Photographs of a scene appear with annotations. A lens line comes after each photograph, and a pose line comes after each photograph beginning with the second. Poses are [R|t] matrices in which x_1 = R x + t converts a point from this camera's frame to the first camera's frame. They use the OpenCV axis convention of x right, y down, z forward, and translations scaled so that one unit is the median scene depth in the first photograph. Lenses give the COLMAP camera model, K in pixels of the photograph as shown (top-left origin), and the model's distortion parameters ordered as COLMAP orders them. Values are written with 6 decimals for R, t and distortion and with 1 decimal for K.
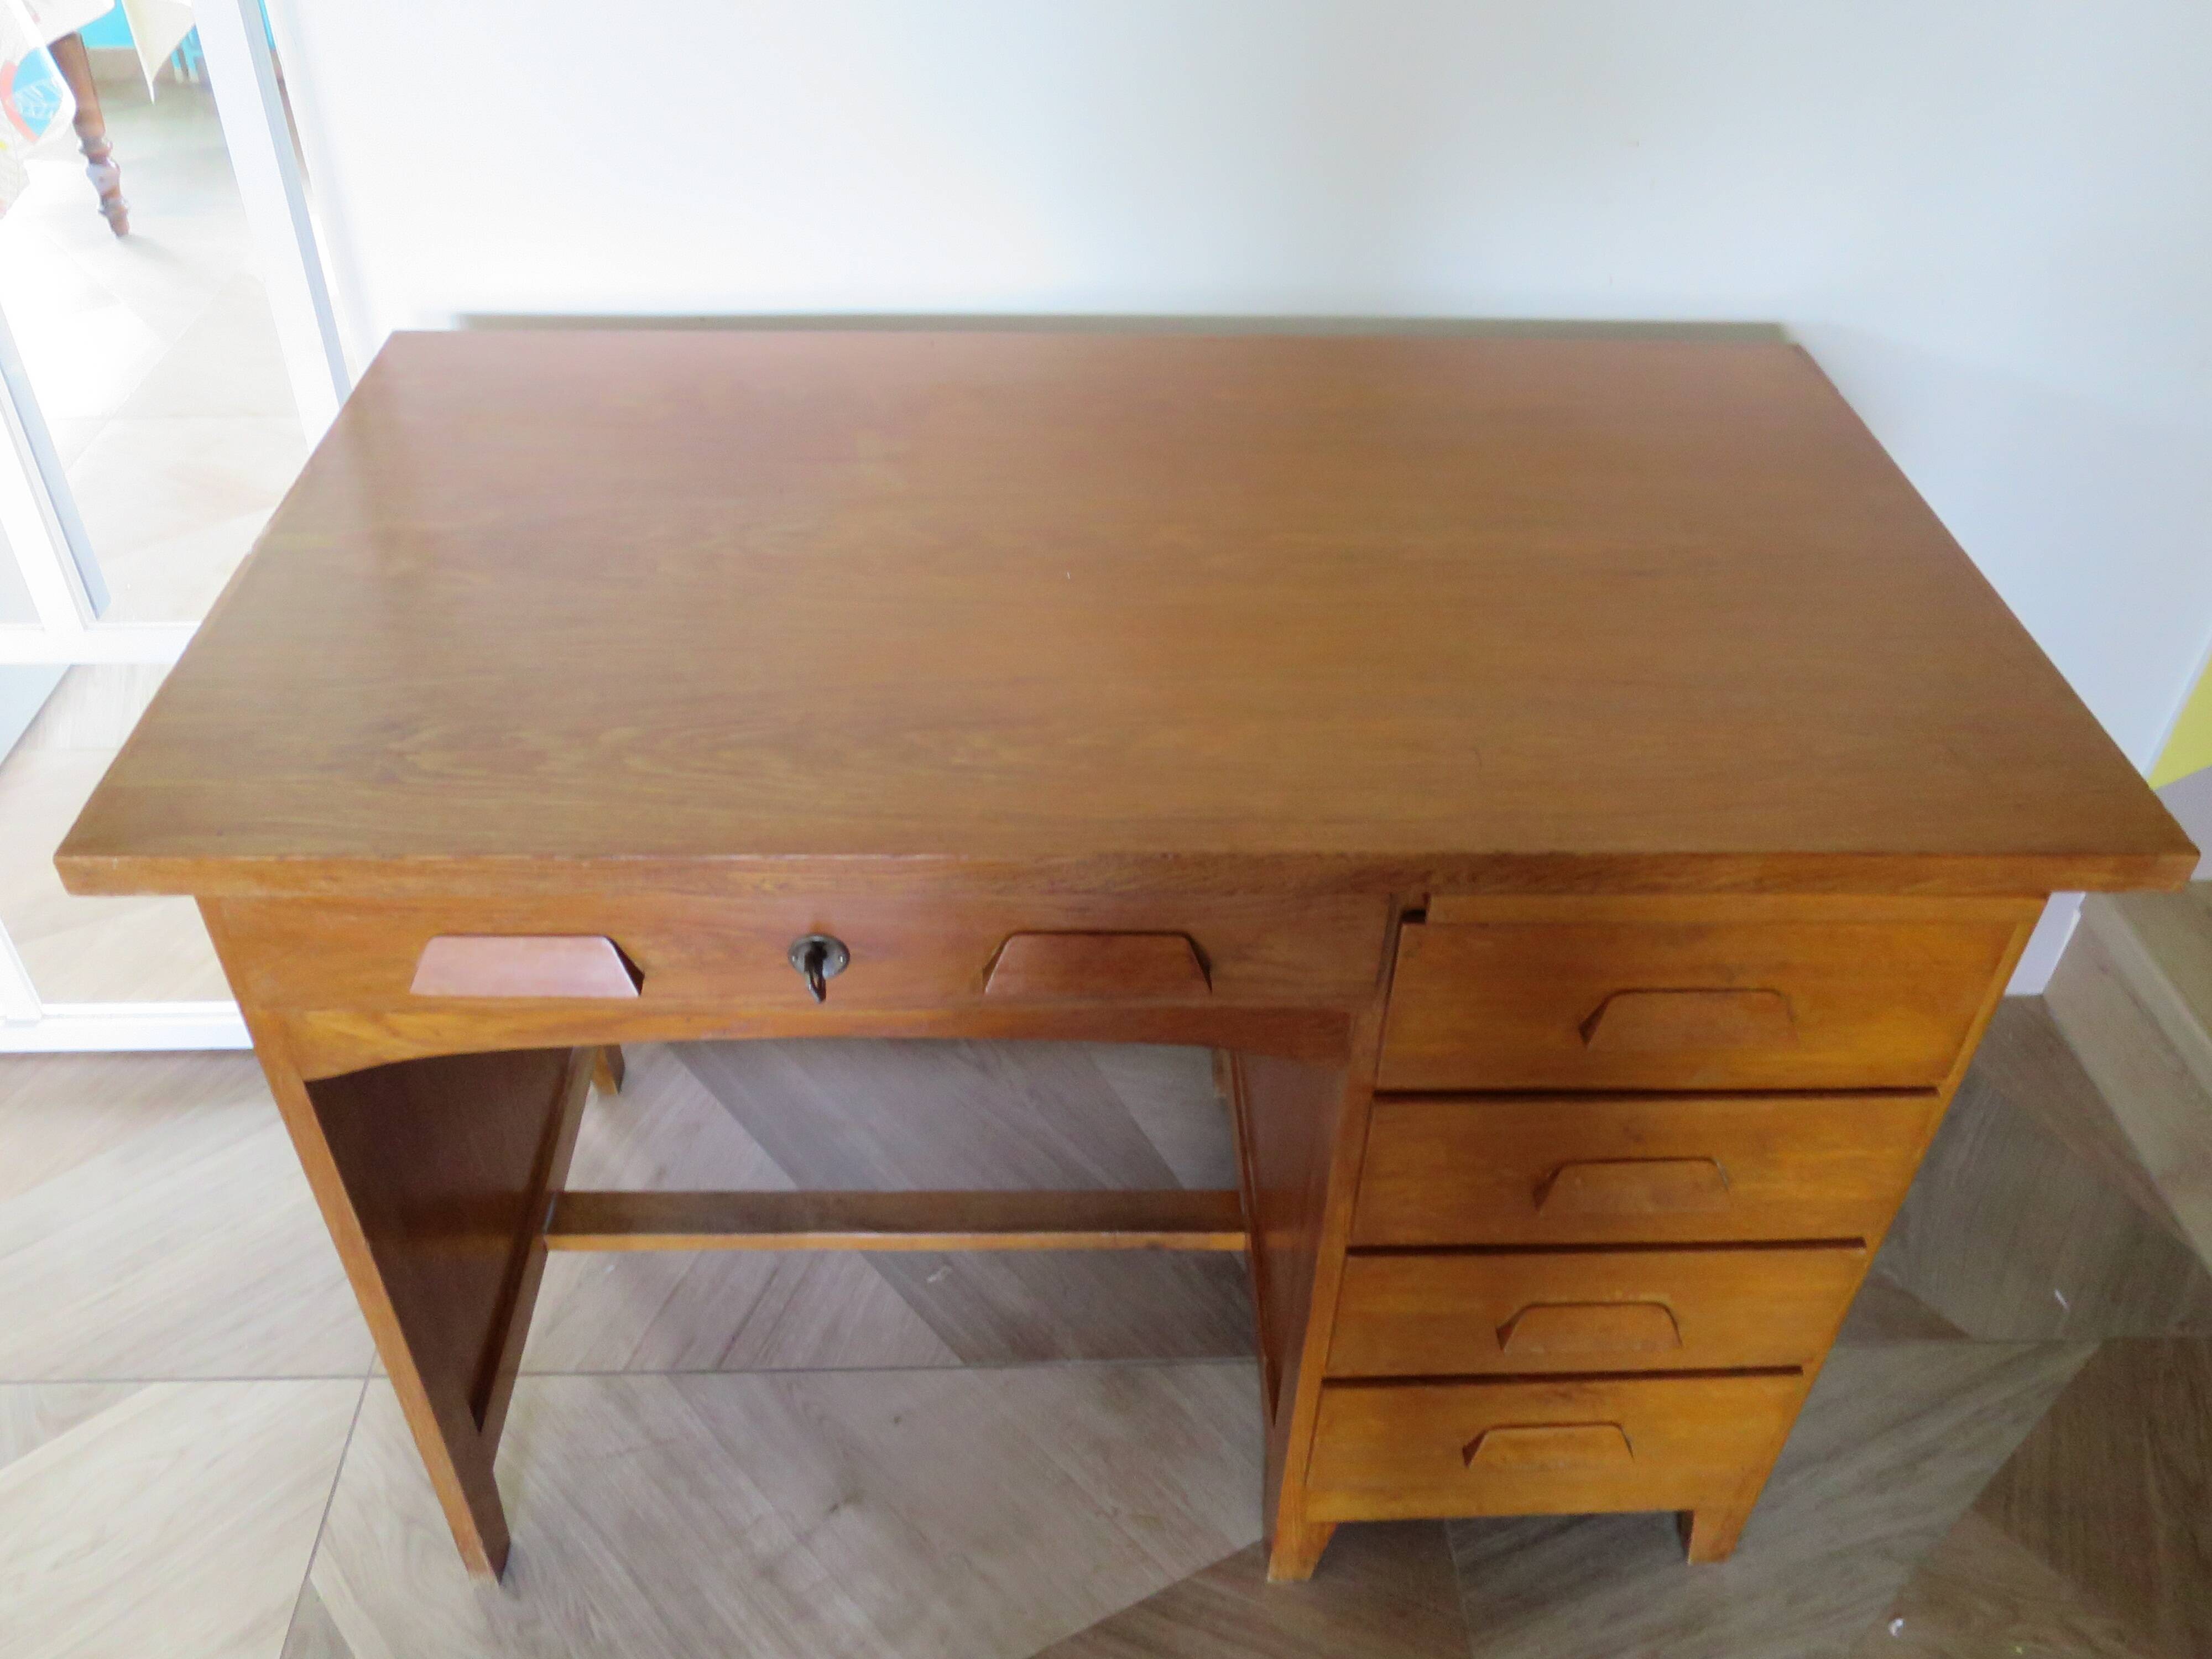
lens RADIAL K [[1798.3, 0, 1105.8], [0, 1798.3, 823.9], [0, 0, 1]] dist [-0.046731, 0.029807]
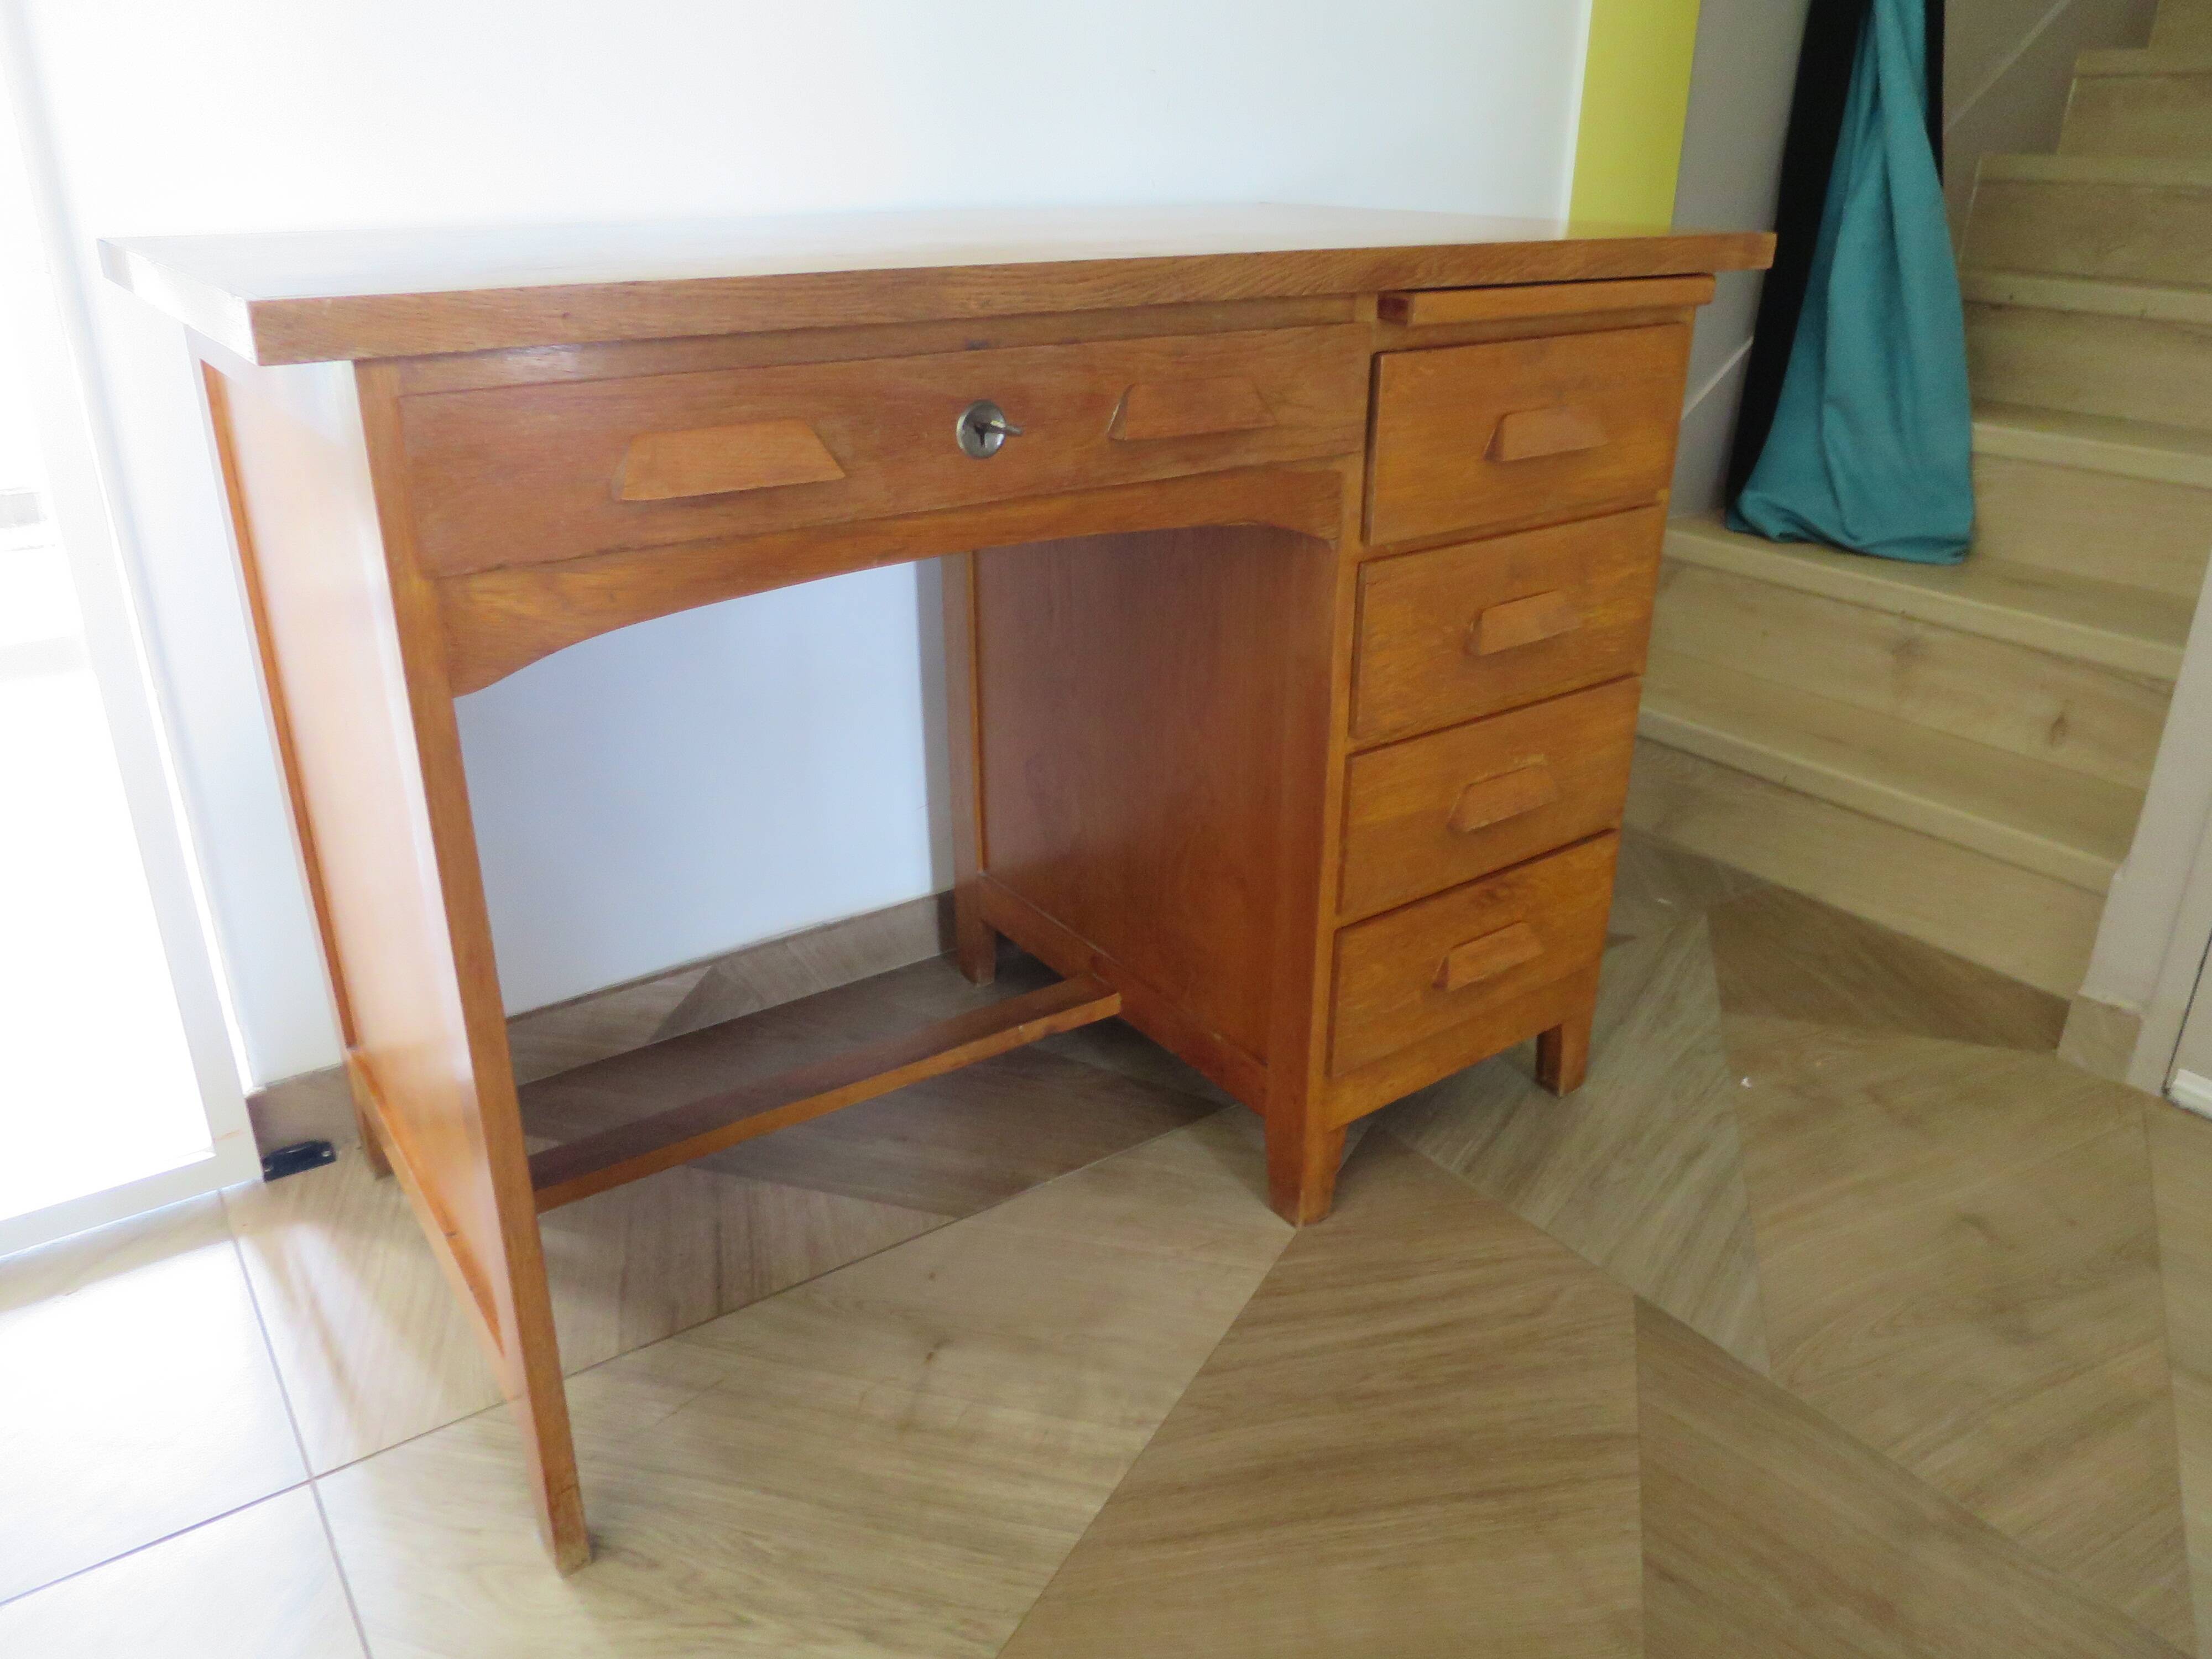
lens RADIAL K [[1597.7, 0, 1108.6], [0, 1597.7, 819.0], [0, 0, 1]] dist [-0.046434, 0.011592]
pose [[0.839119, -0.231439, 0.492256, -0.428301], [0.354568, 0.919013, -0.172328, 0.312216], [-0.412506, 0.319141, 0.853222, 0.176963]]
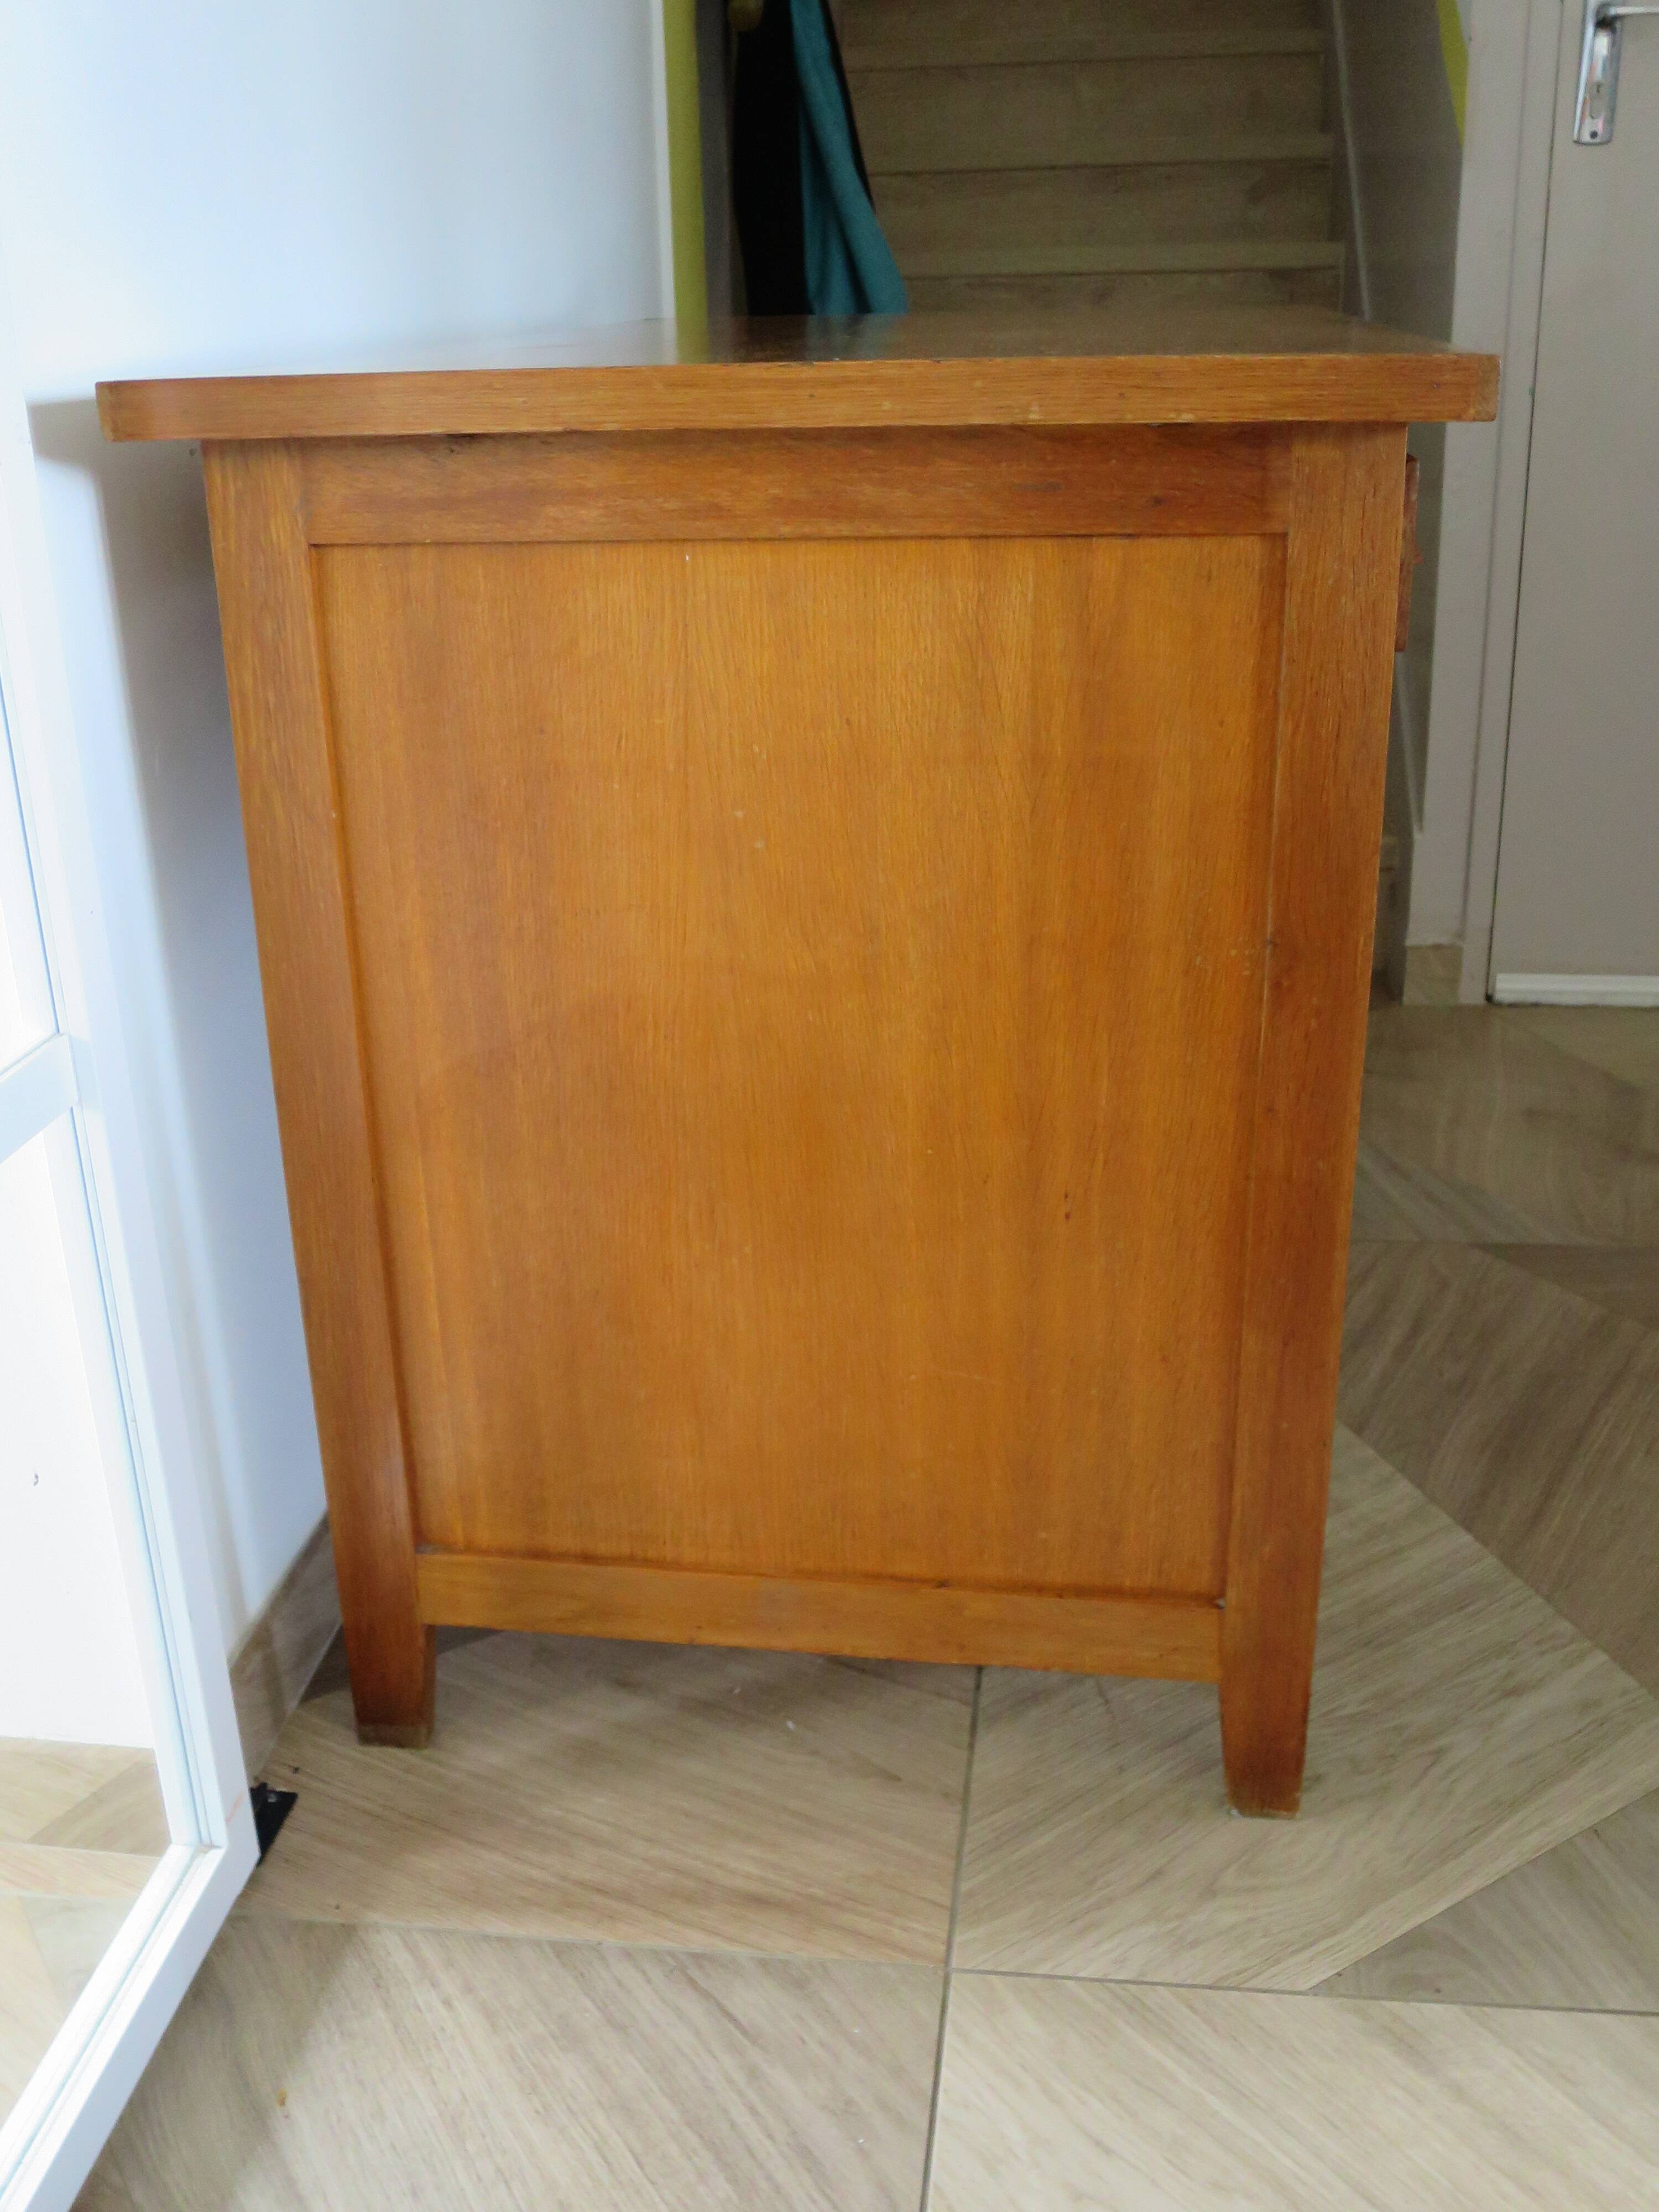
lens RADIAL K [[2123.2, 0, 833.7], [0, 2123.2, 1101.4], [0, 0, 1]] dist [-0.048025, 0.000000]
pose [[0.165497, -0.388915, 0.906287, -1.036253], [0.646090, 0.737049, 0.198308, -0.077261], [-0.745103, 0.552723, 0.373254, 0.657765]]
